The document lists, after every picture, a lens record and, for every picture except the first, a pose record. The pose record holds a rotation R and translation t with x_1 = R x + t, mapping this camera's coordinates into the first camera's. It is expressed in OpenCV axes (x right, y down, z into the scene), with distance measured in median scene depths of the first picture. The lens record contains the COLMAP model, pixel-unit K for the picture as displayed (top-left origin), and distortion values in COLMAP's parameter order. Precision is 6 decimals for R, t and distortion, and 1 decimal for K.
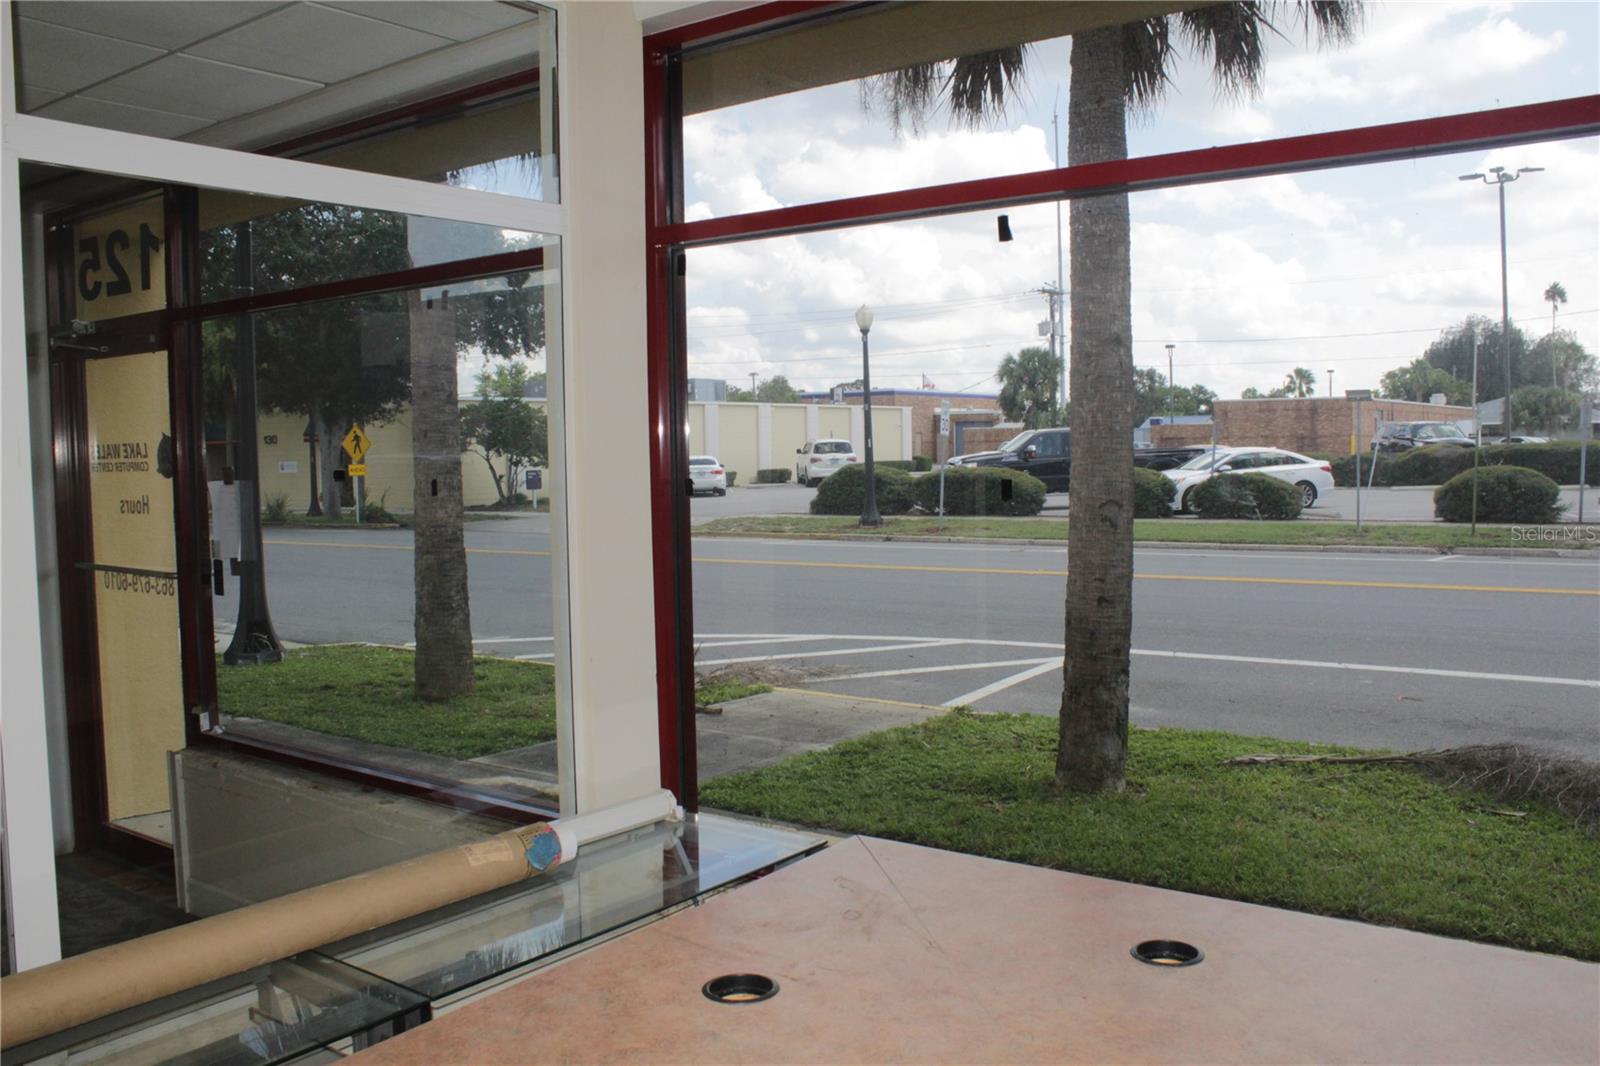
lens RADIAL K [[1342.3, 0, 800.0], [0, 1342.3, 533.0], [0, 0, 1]] dist [-0.160397, 0.139705]
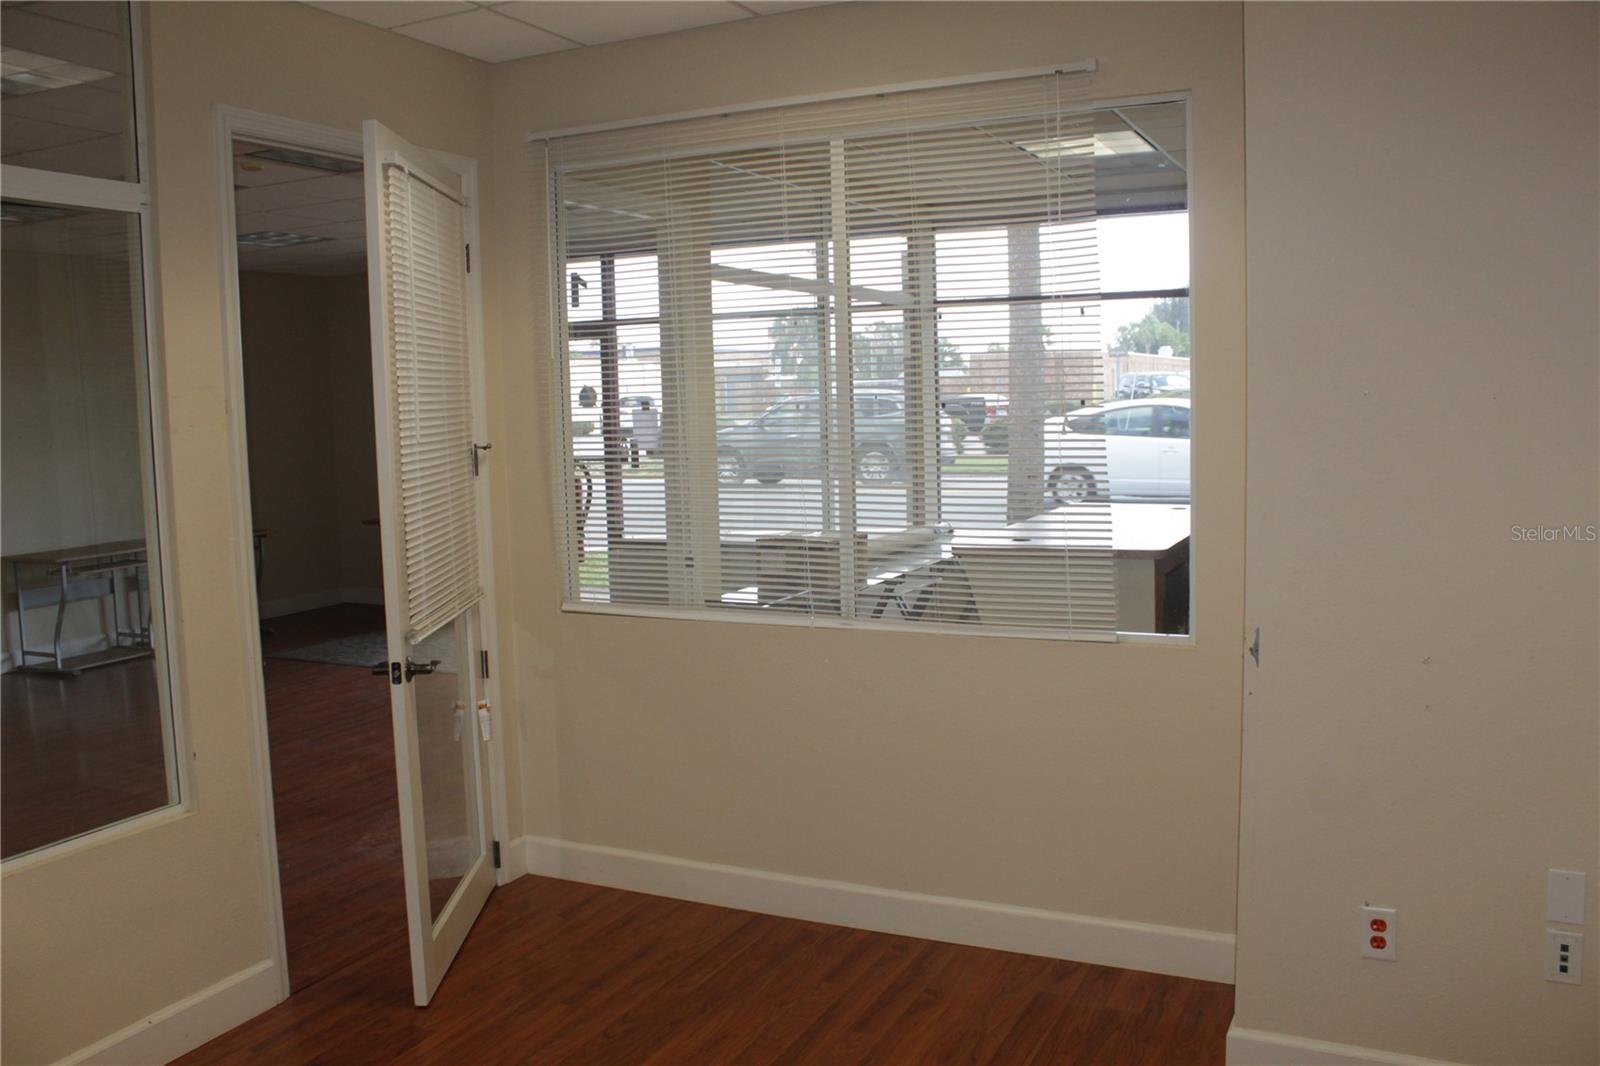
lens RADIAL K [[1342.3, 0, 800.0], [0, 1342.3, 533.0], [0, 0, 1]] dist [-0.160397, 0.139705]
pose [[0.982036, -0.031299, 0.186082, -0.068913], [0.025233, 0.999073, 0.034881, 0.010022], [-0.187001, -0.029559, 0.981915, -0.121117]]
